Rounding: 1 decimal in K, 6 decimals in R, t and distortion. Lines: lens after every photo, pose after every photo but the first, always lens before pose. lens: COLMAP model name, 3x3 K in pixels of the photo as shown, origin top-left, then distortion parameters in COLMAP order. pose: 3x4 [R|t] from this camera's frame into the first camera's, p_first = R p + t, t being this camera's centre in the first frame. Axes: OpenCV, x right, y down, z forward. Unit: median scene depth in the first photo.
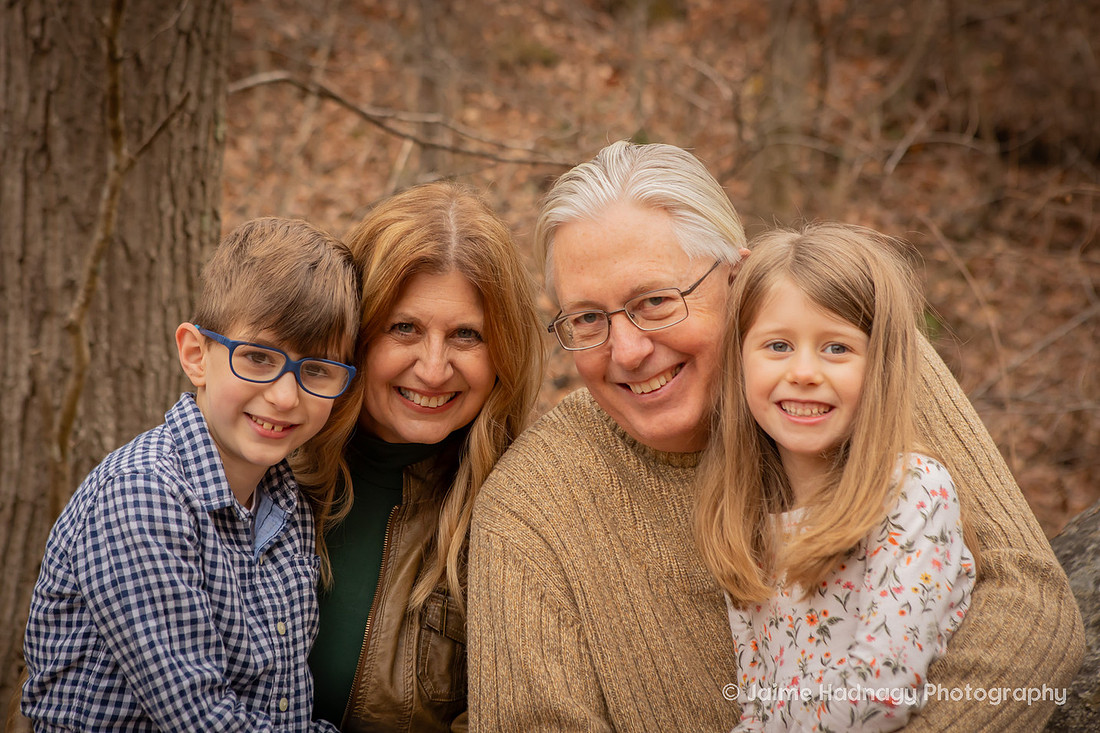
lens RADIAL K [[2330.5, 0, 533.2], [0, 2330.5, 327.8], [0, 0, 1]] dist [0.126166, 0.000000]
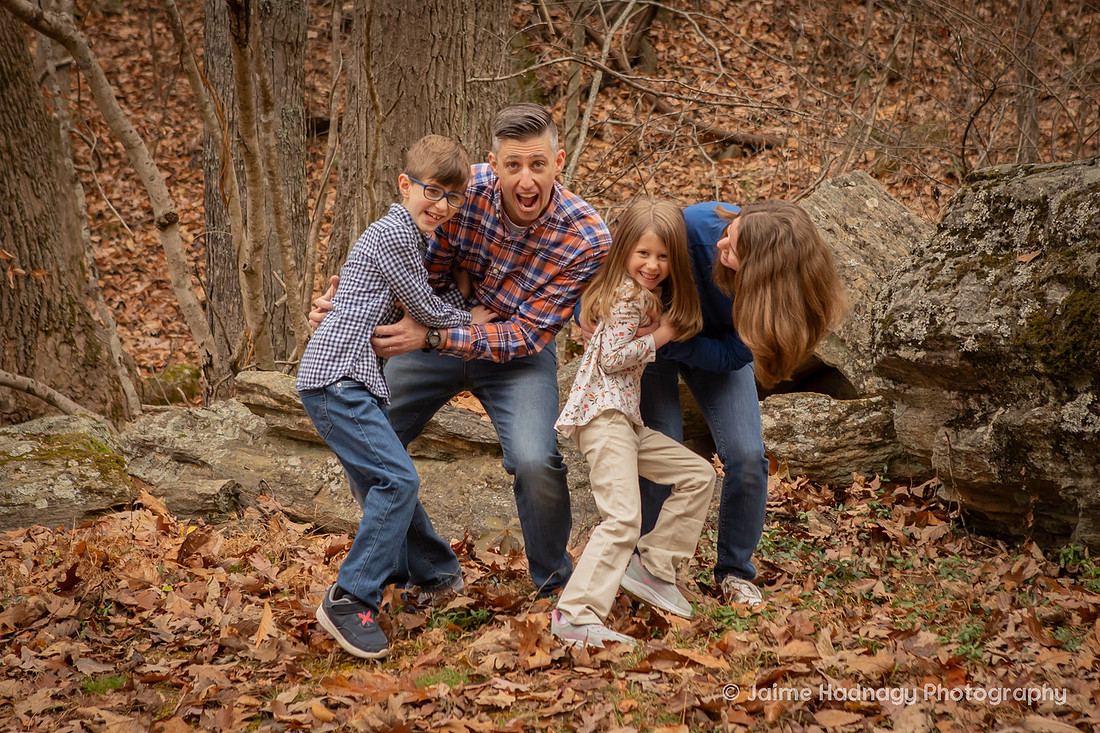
lens RADIAL K [[2969.1, 0, 595.0], [0, 2969.1, 276.7], [0, 0, 1]] dist [0.131270, 0.000000]
pose [[0.931881, 0.049447, -0.359379, 1.005322], [-0.041365, 0.998689, 0.030151, -0.008940], [0.360399, -0.013231, 0.932704, -1.566730]]
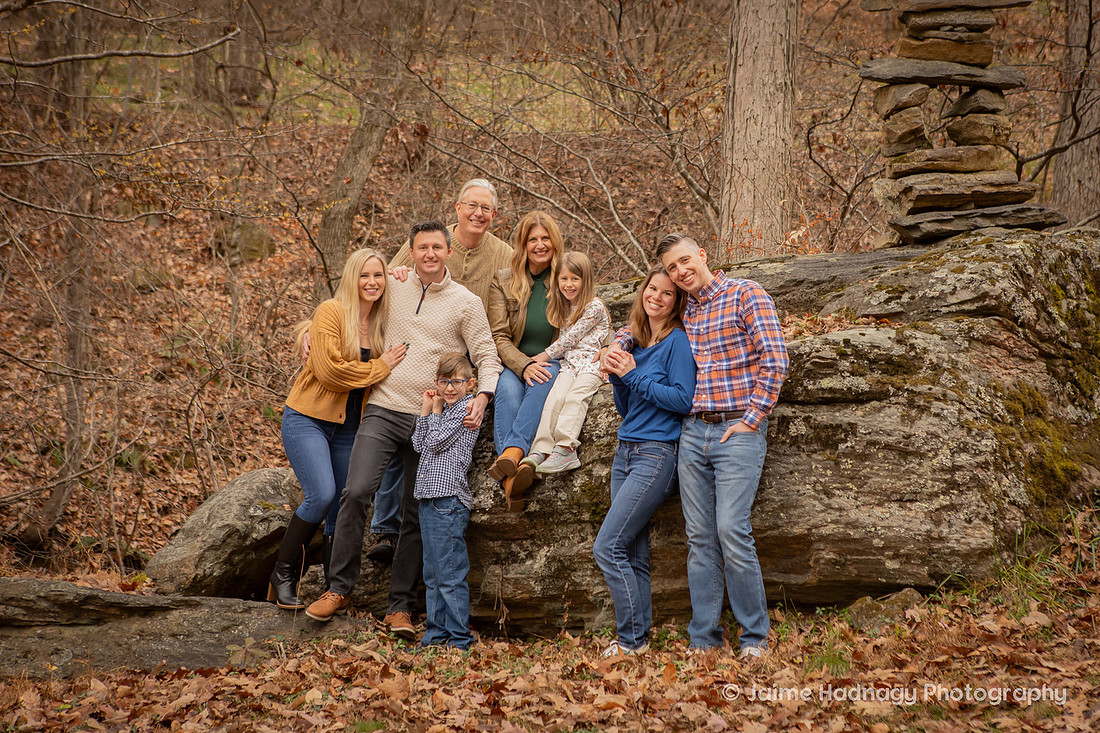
lens RADIAL K [[2314.8, 0, 624.7], [0, 2314.8, 333.3], [0, 0, 1]] dist [0.219866, 0.000000]
pose [[0.985596, 0.008712, 0.168892, 0.185154], [0.003723, 0.997312, -0.073173, 0.084994], [-0.169075, 0.072748, 0.982915, -2.075871]]
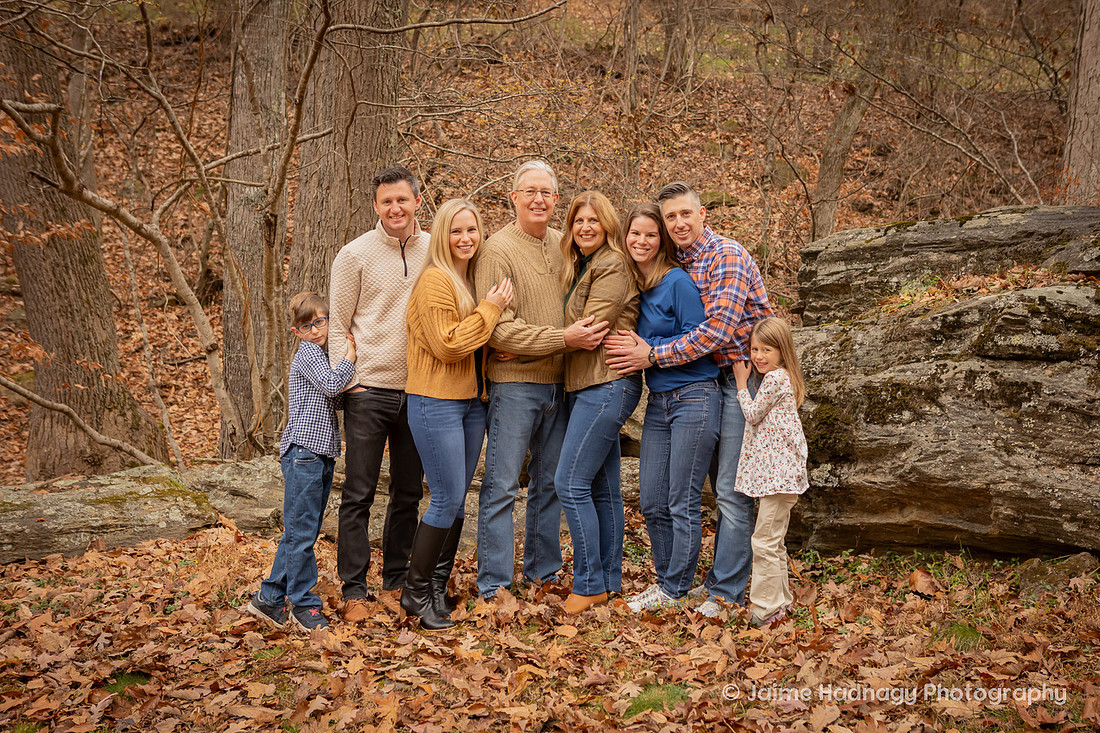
lens RADIAL K [[1549.8, 0, 591.8], [0, 1549.8, 327.2], [0, 0, 1]] dist [0.006120, 0.000000]
pose [[0.981925, 0.054504, -0.181252, 0.653667], [-0.055500, 0.998459, -0.000422, -0.026123], [0.180949, 0.010474, 0.983437, -1.404496]]
